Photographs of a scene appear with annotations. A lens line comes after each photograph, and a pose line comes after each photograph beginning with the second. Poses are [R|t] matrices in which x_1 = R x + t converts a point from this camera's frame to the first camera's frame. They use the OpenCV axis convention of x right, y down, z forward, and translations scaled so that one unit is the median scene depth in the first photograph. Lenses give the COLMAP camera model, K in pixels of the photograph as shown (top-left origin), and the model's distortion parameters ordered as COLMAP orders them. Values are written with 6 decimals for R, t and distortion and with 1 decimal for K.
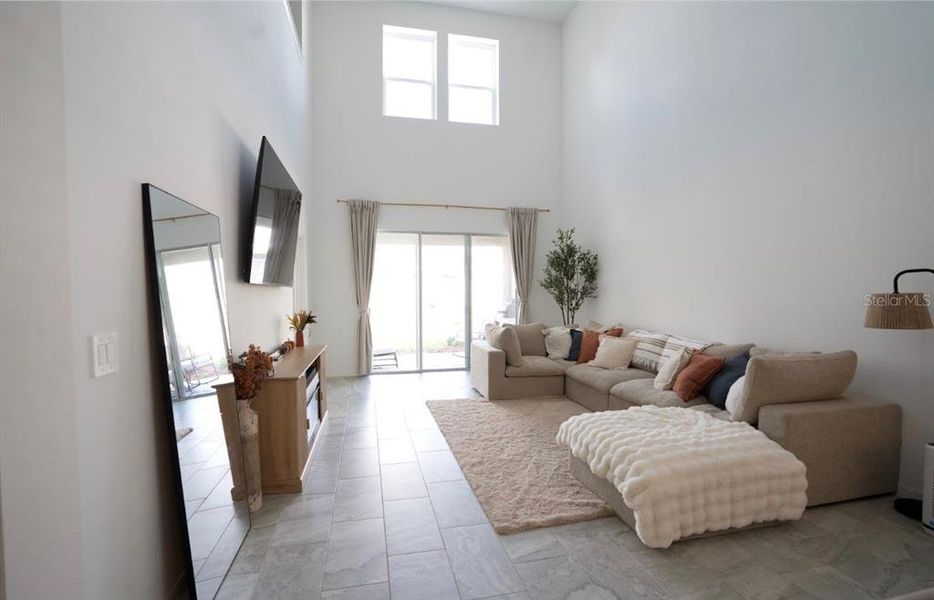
lens RADIAL K [[437.3, 0, 465.4], [0, 437.3, 312.1], [0, 0, 1]] dist [-0.043834, 0.000055]
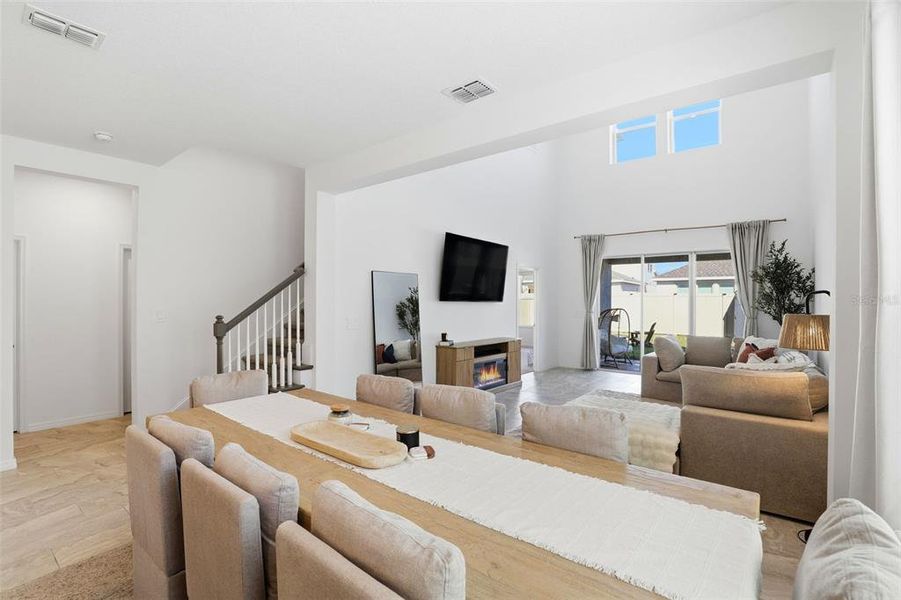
lens RADIAL K [[415.1, 0, 450.5], [0, 415.1, 300.0], [0, 0, 1]] dist [-0.001218, -0.000139]
pose [[0.628283, 0.011560, -0.777899, 0.486581], [-0.042746, 0.998892, -0.019680, -0.016365], [0.776810, 0.045617, 0.628081, -0.112089]]
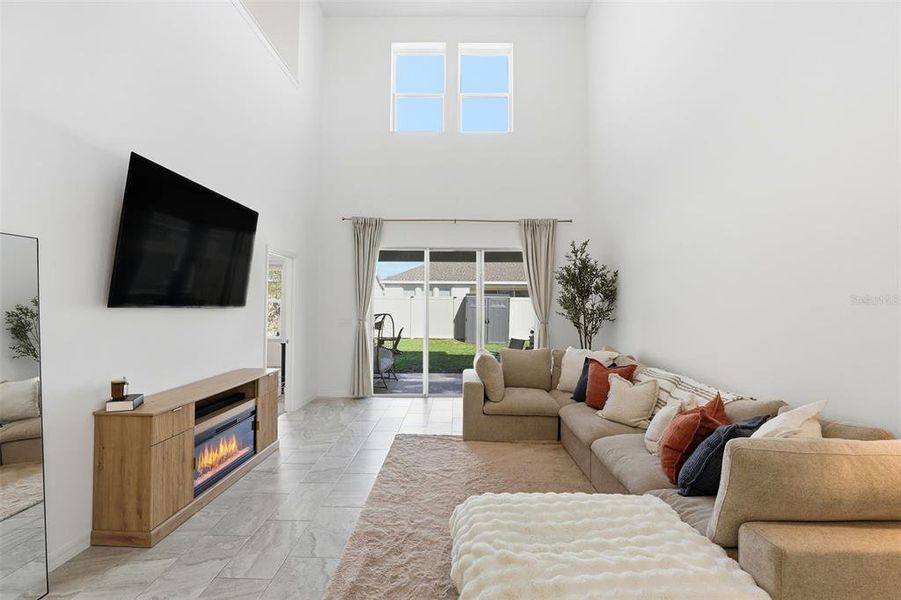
lens RADIAL K [[426.7, 0, 450.9], [0, 426.7, 286.0], [0, 0, 1]] dist [-0.026933, -0.000061]
pose [[0.972025, 0.005781, -0.234806, 0.181870], [-0.025288, 0.996462, -0.080149, -0.027221], [0.233512, 0.083845, 0.968732, 0.123763]]
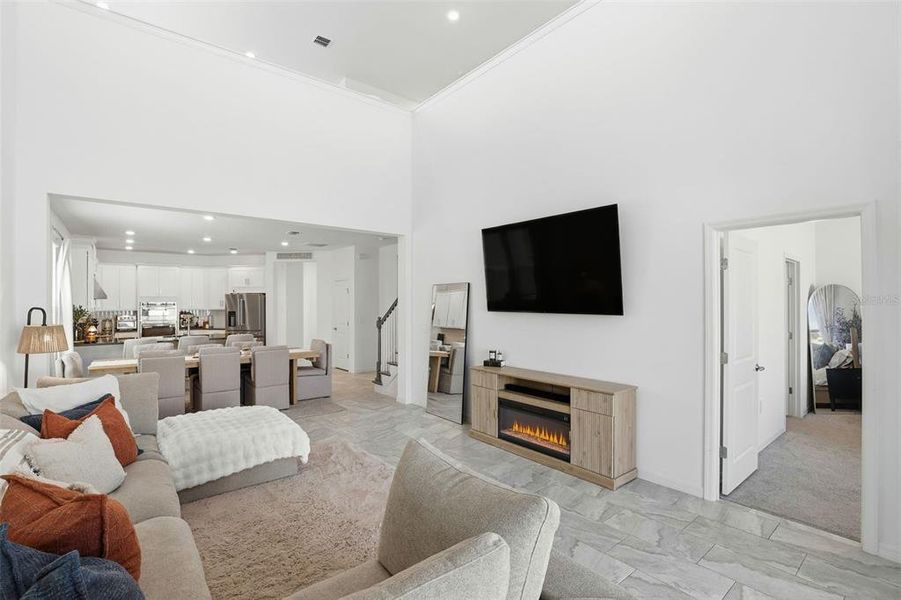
lens RADIAL K [[415.1, 0, 450.5], [0, 415.1, 300.0], [0, 0, 1]] dist [-0.001218, -0.000139]
pose [[-0.890673, 0.008530, -0.454565, 0.184435], [-0.010244, 0.999194, 0.038821, -0.078217], [0.454529, 0.039233, -0.889867, 1.049013]]
